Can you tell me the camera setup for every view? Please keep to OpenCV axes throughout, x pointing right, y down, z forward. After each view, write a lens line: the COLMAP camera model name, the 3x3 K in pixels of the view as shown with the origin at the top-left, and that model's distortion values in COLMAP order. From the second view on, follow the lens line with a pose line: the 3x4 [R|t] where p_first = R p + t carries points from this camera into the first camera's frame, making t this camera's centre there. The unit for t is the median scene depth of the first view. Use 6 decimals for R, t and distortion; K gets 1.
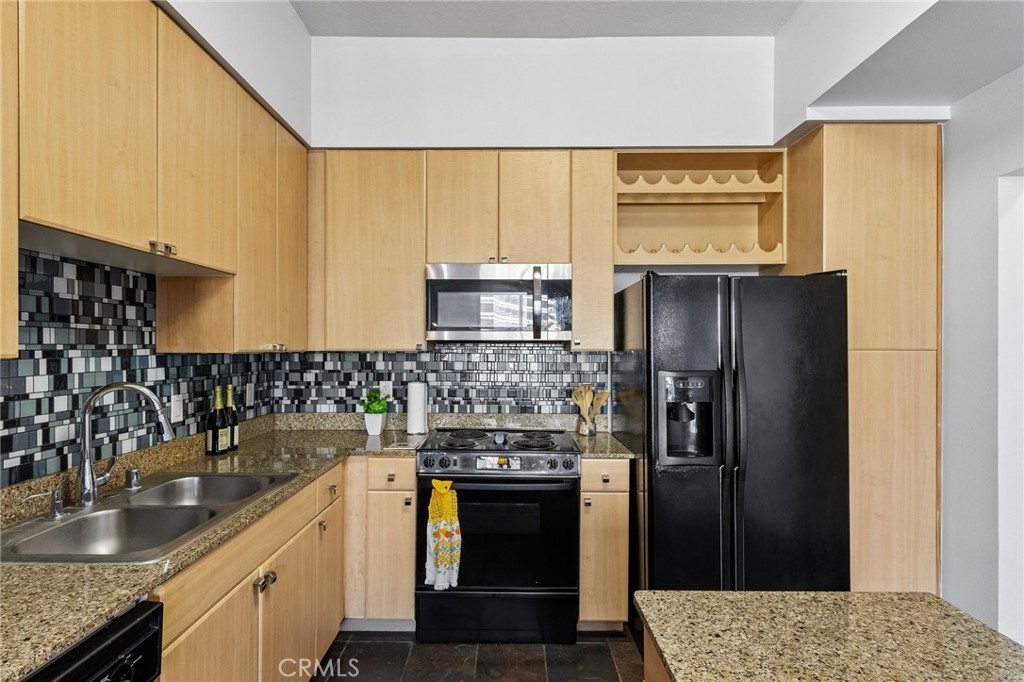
lens RADIAL K [[516.1, 0, 509.6], [0, 516.1, 341.2], [0, 0, 1]] dist [0.004111, -0.001891]
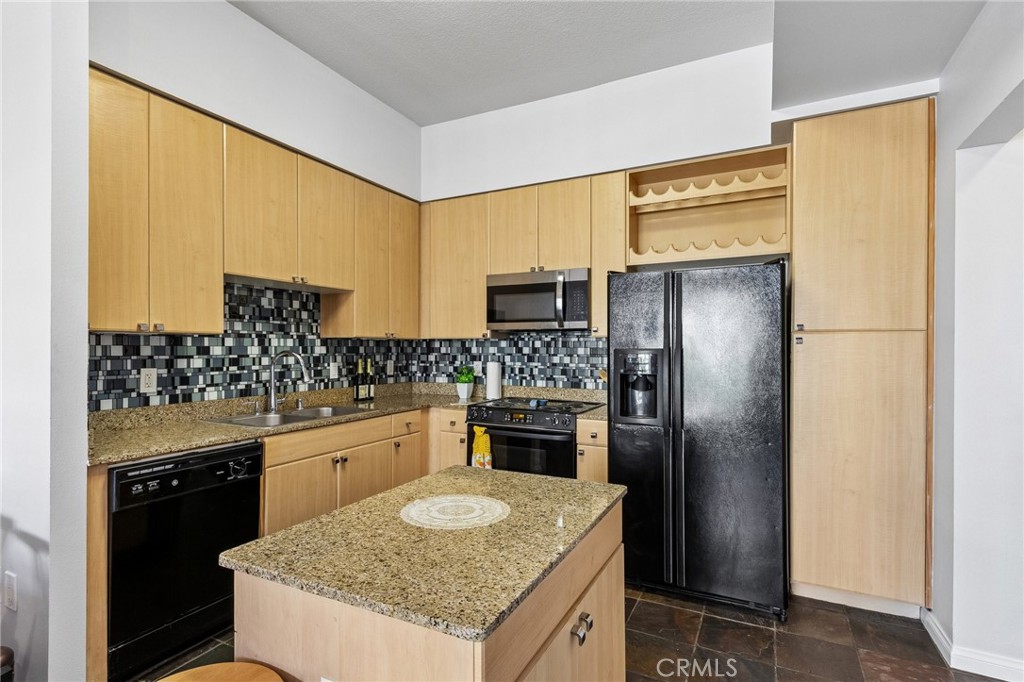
lens RADIAL K [[497.3, 0, 508.9], [0, 497.3, 342.5], [0, 0, 1]] dist [0.006762, 0.000013]
pose [[0.895721, -0.005221, -0.444585, 0.553360], [0.005090, 0.999986, -0.001489, 0.038424], [0.444587, -0.000929, 0.895735, -0.199957]]
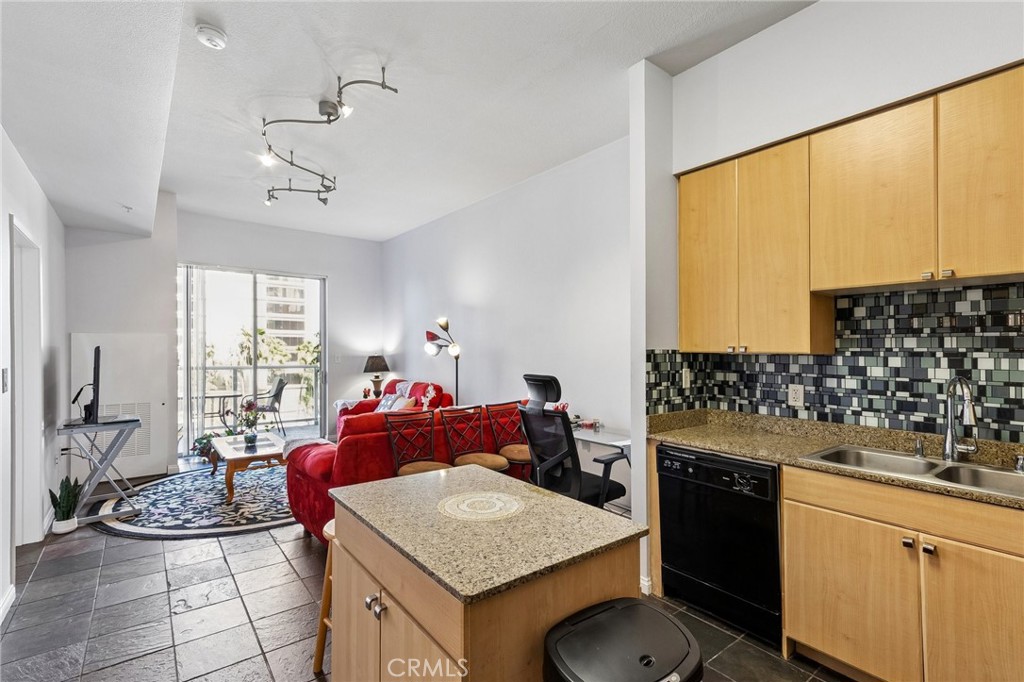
lens RADIAL K [[472.3, 0, 506.7], [0, 472.3, 339.4], [0, 0, 1]] dist [0.018944, -0.000331]
pose [[-0.783104, -0.019654, -0.621580, 0.635629], [-0.002353, 0.999587, -0.028641, 0.015708], [0.621886, -0.020966, -0.782827, 0.845554]]
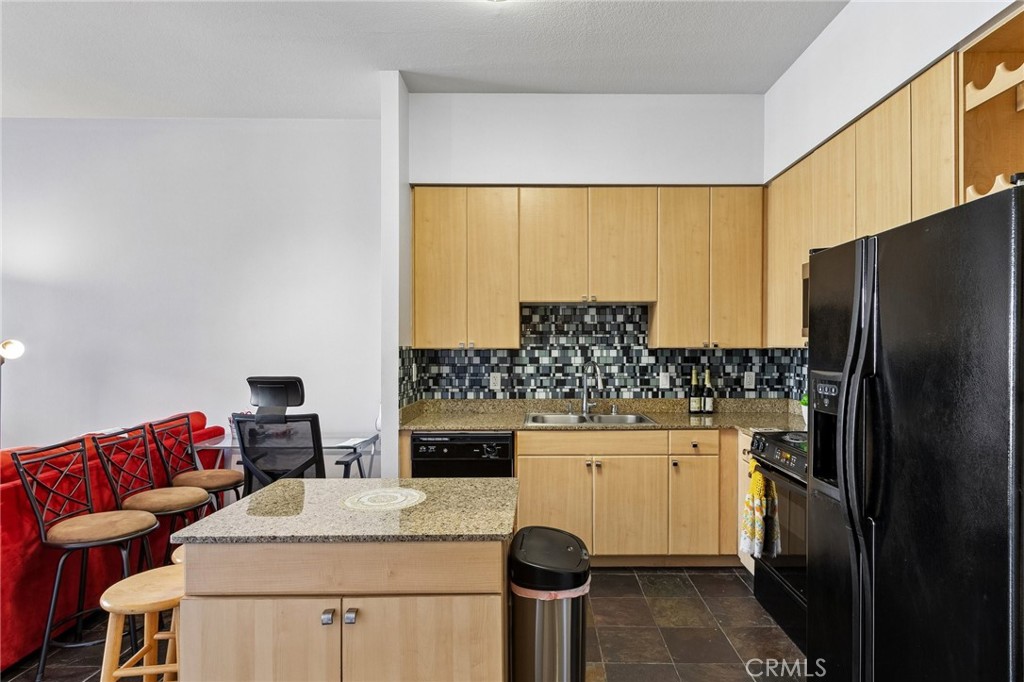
lens RADIAL K [[538.6, 0, 553.7], [0, 538.6, 340.6], [0, 0, 1]] dist [-0.002541, 0.000561]
pose [[0.036030, -0.014656, -0.999243, 1.034037], [0.012033, 0.999826, -0.014230, 0.016440], [0.999278, -0.011511, 0.036200, 0.513186]]
